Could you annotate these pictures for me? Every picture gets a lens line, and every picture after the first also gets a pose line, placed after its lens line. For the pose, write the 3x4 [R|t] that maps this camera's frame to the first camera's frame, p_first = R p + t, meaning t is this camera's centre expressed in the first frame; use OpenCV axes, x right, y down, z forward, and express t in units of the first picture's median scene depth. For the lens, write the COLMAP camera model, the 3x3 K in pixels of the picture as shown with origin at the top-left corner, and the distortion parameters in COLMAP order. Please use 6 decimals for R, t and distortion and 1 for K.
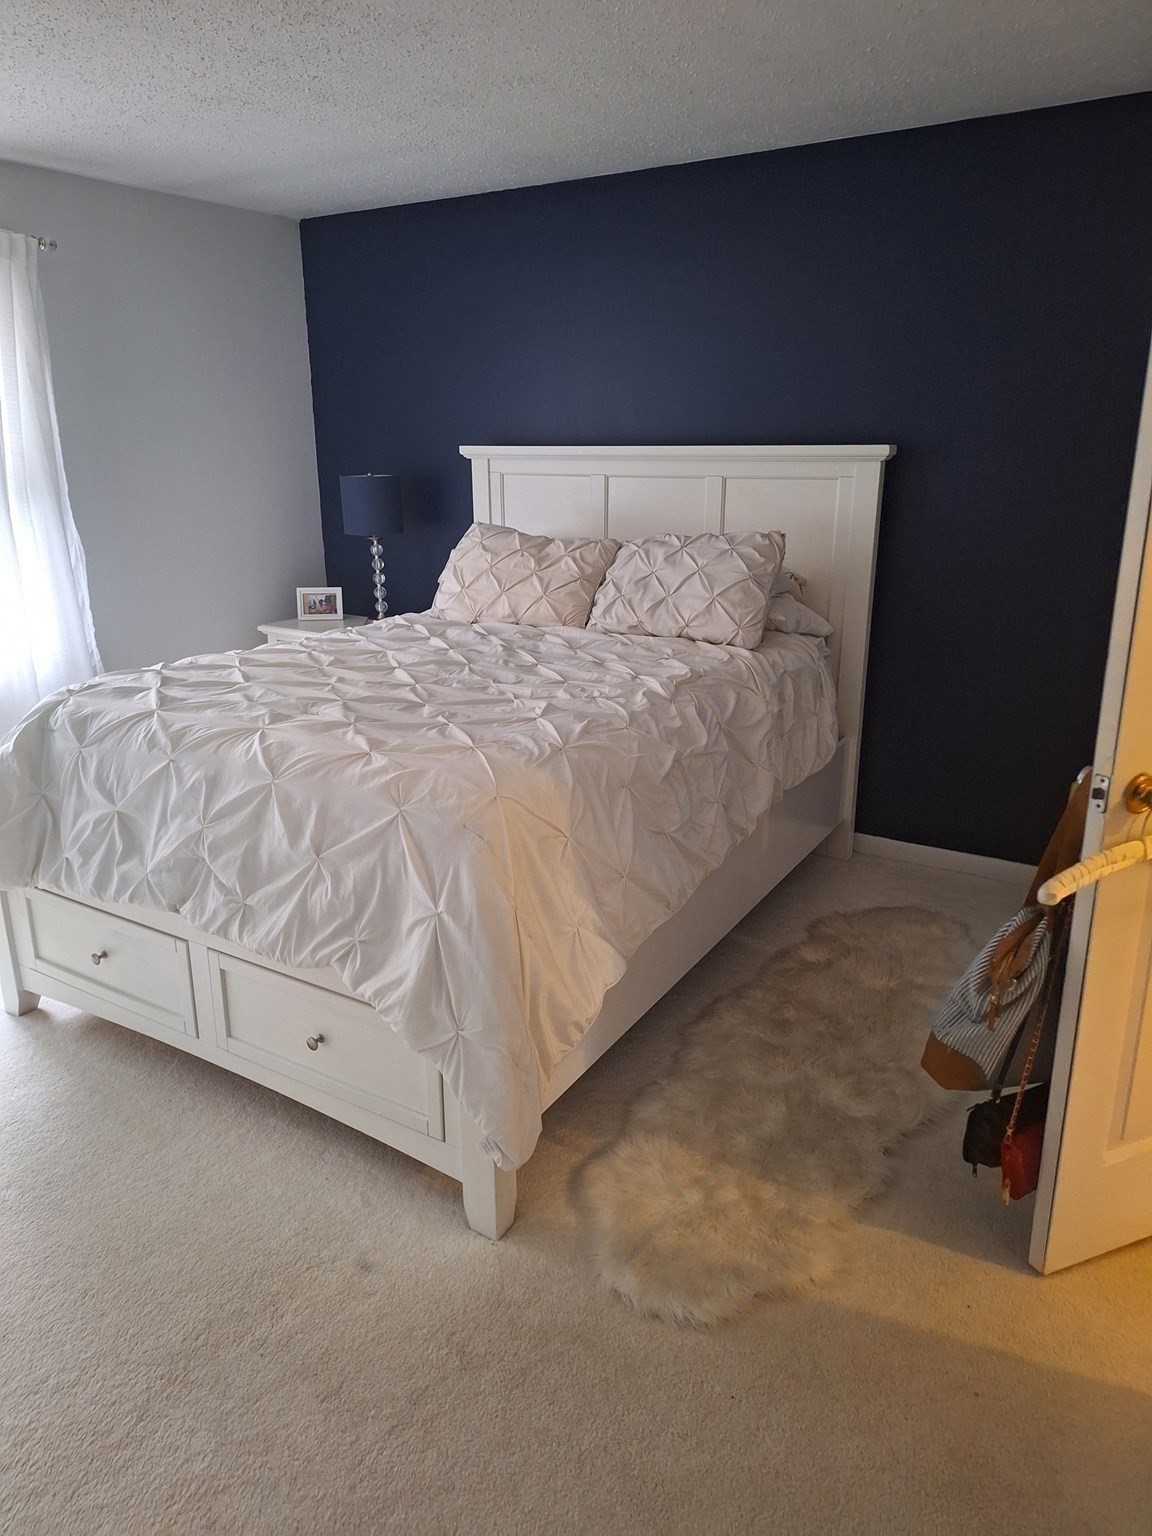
lens RADIAL K [[1068.6, 0, 576.0], [0, 1068.6, 768.0], [0, 0, 1]] dist [0.141429, -0.189949]
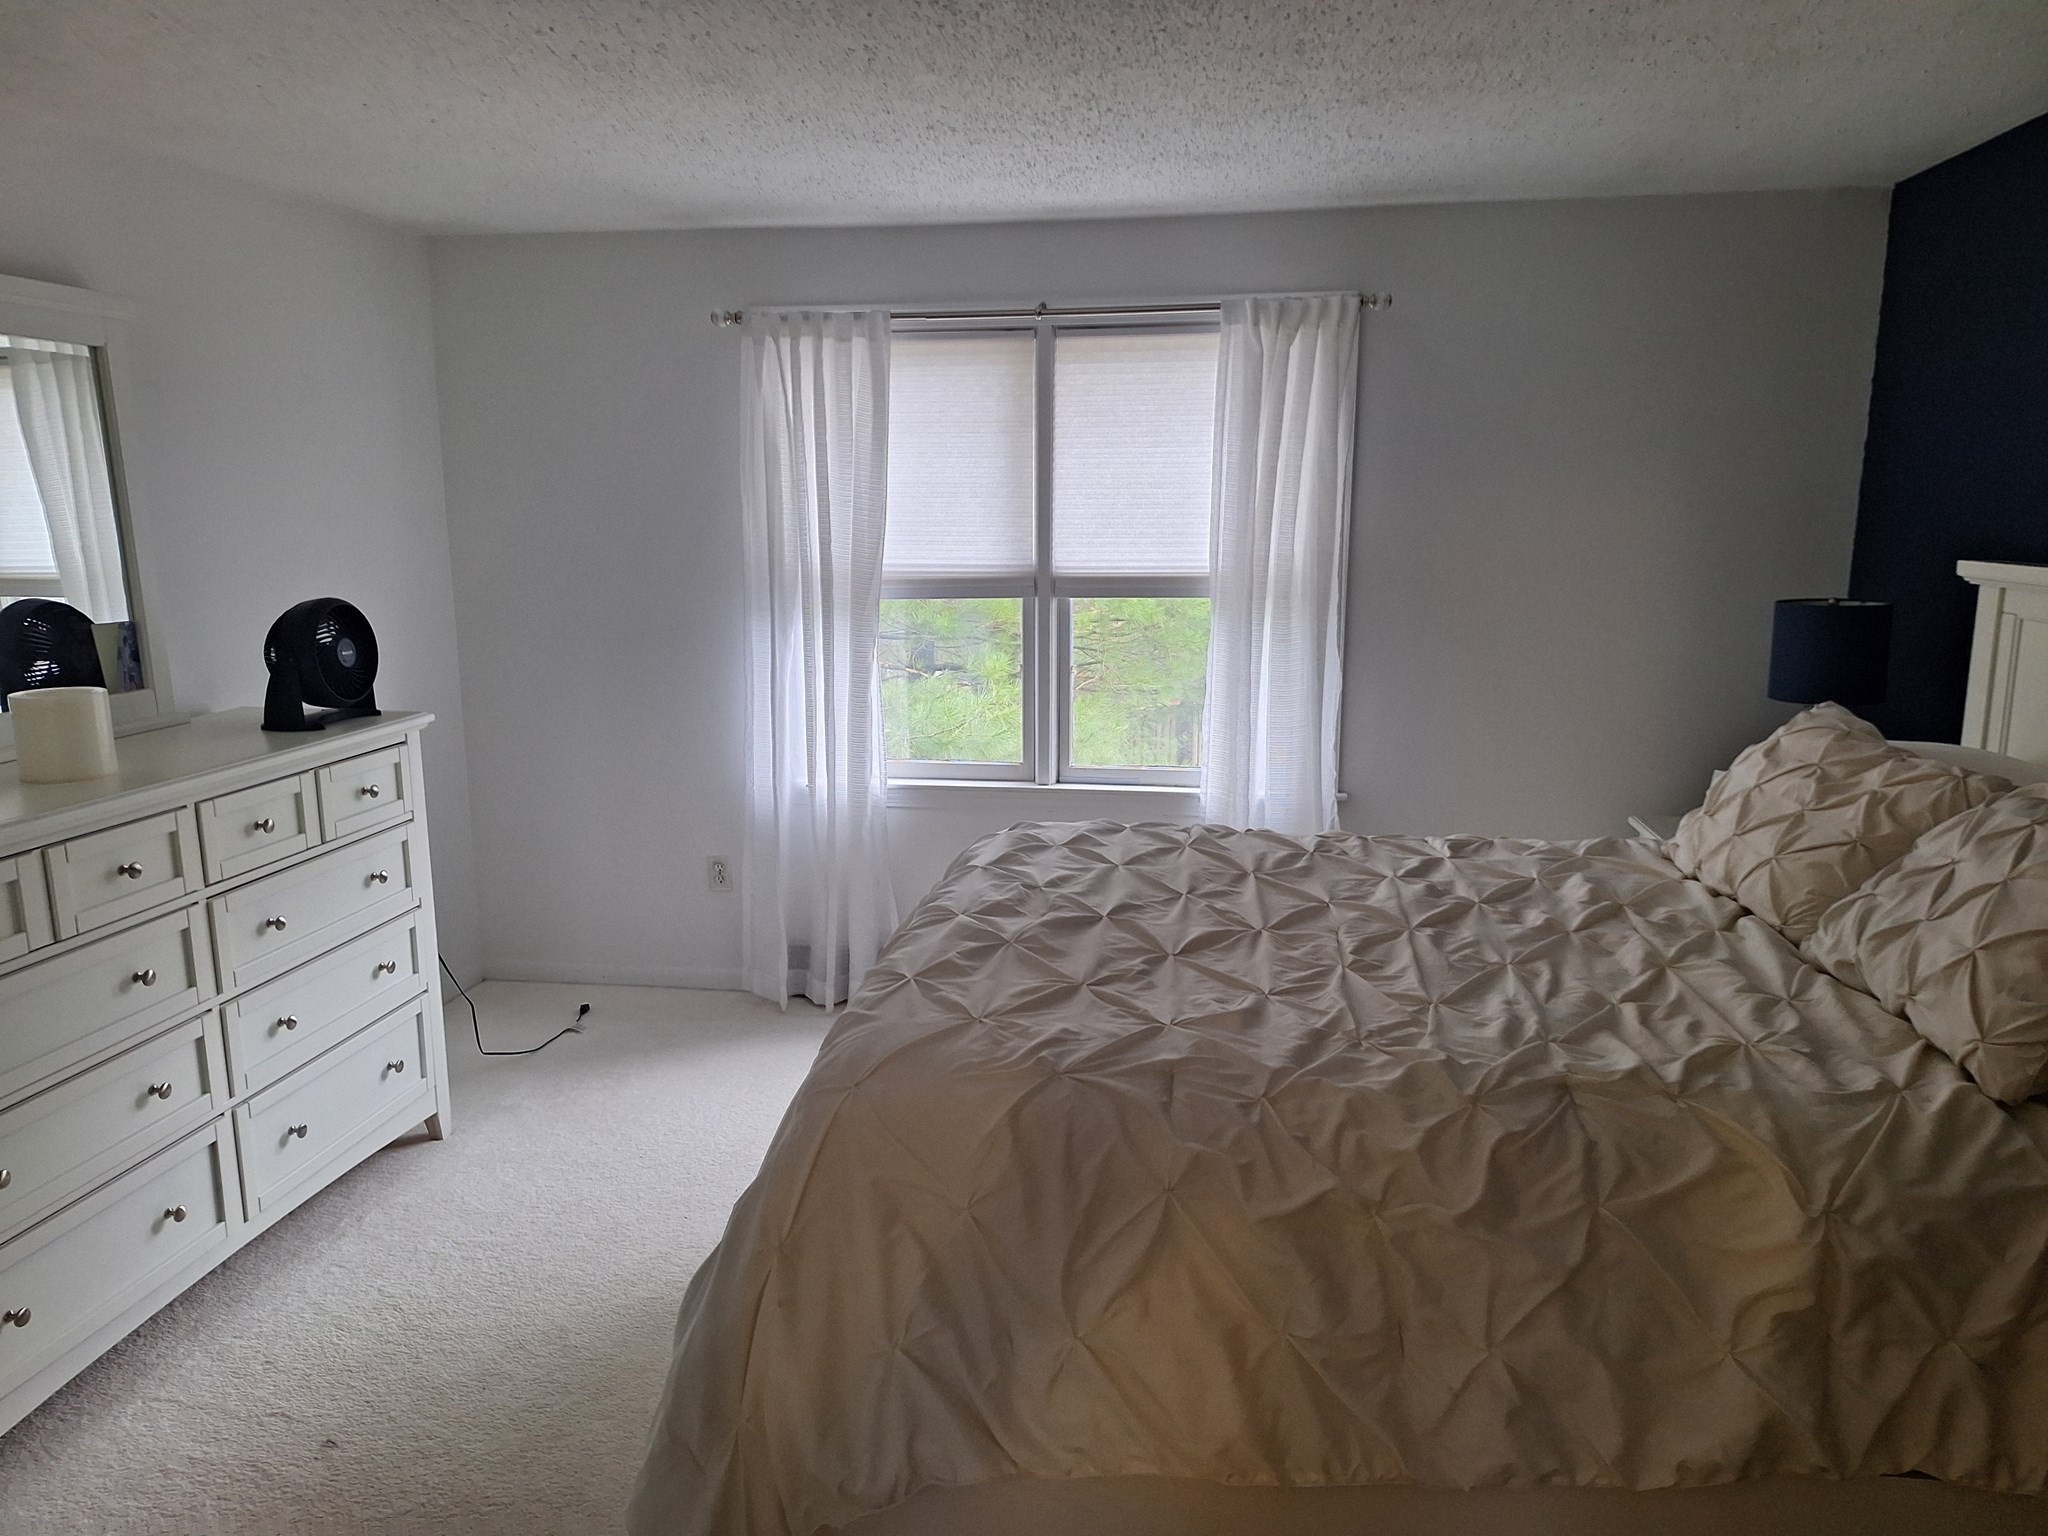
lens RADIAL K [[1424.8, 0, 1024.0], [0, 1424.8, 768.0], [0, 0, 1]] dist [0.141429, -0.189949]
pose [[0.397461, 0.177828, -0.900223, 0.455443], [-0.275173, 0.958991, 0.067944, -0.156703], [0.875388, 0.220711, 0.430095, 0.405136]]
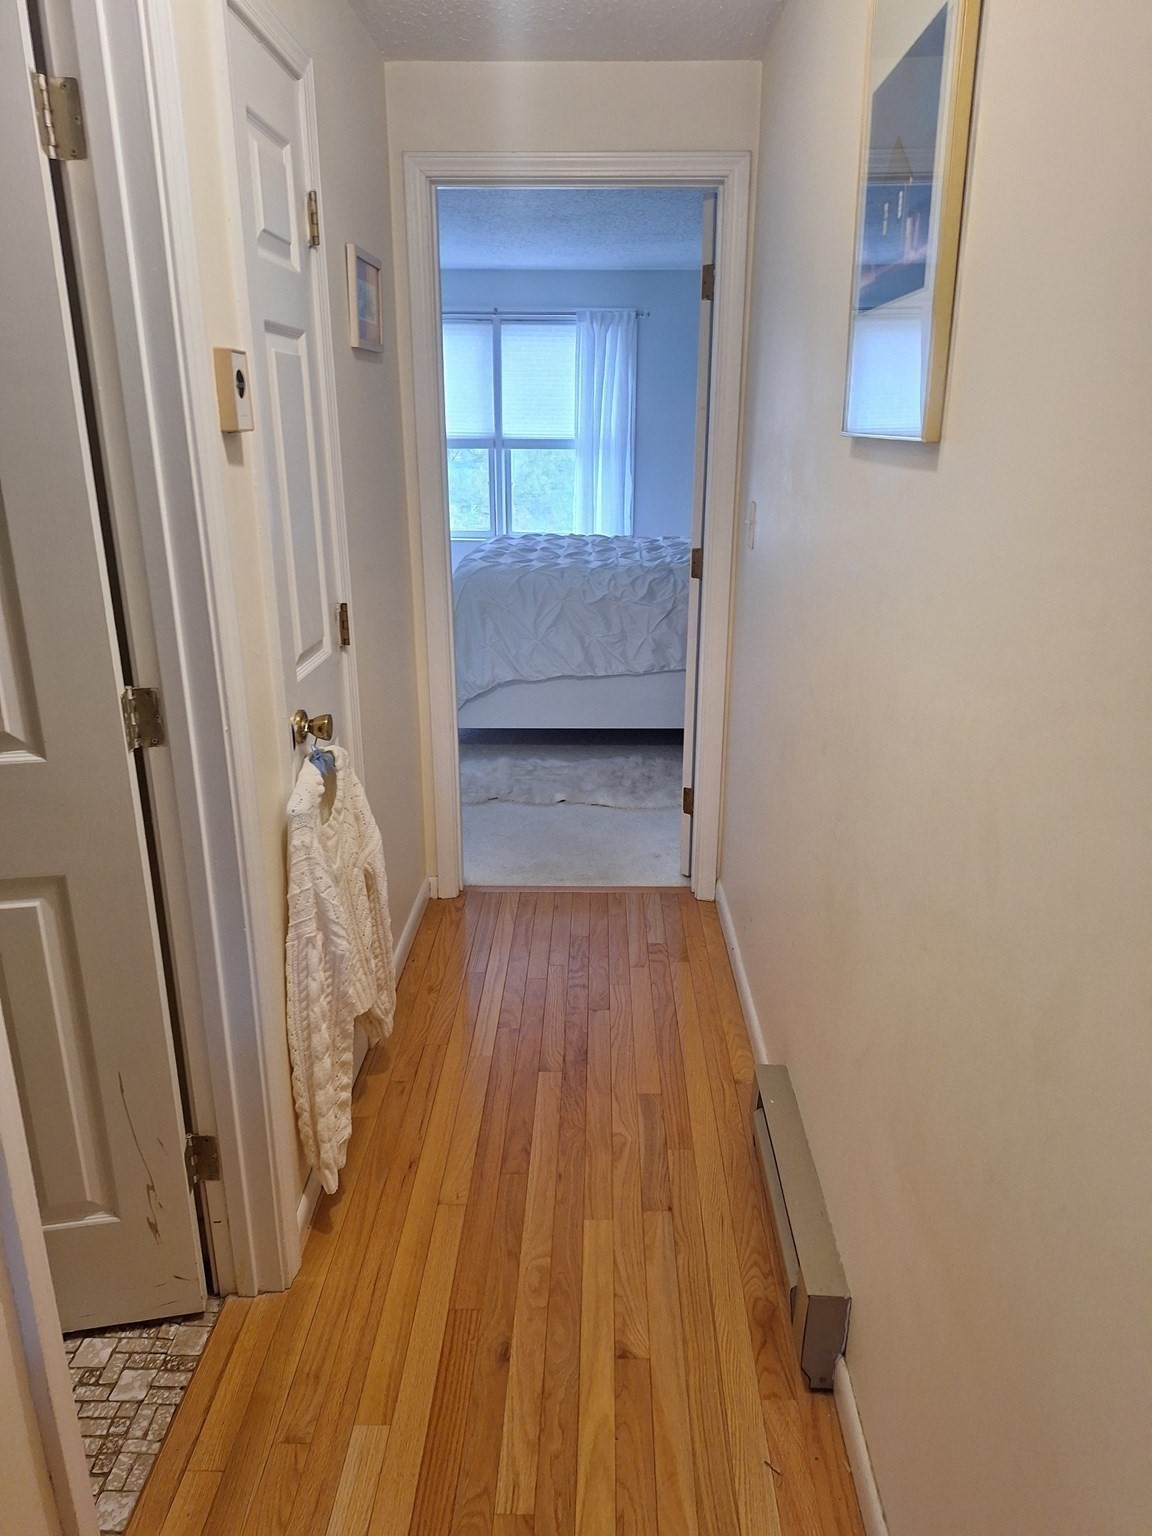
lens RADIAL K [[1044.6, 0, 608.9], [0, 1044.6, 724.9], [0, 0, 1]] dist [0.135302, -0.165048]
pose [[0.533408, 0.255134, -0.806463, 1.157729], [-0.268891, 0.955115, 0.124313, -0.025158], [0.801981, 0.150541, 0.578069, 0.021250]]
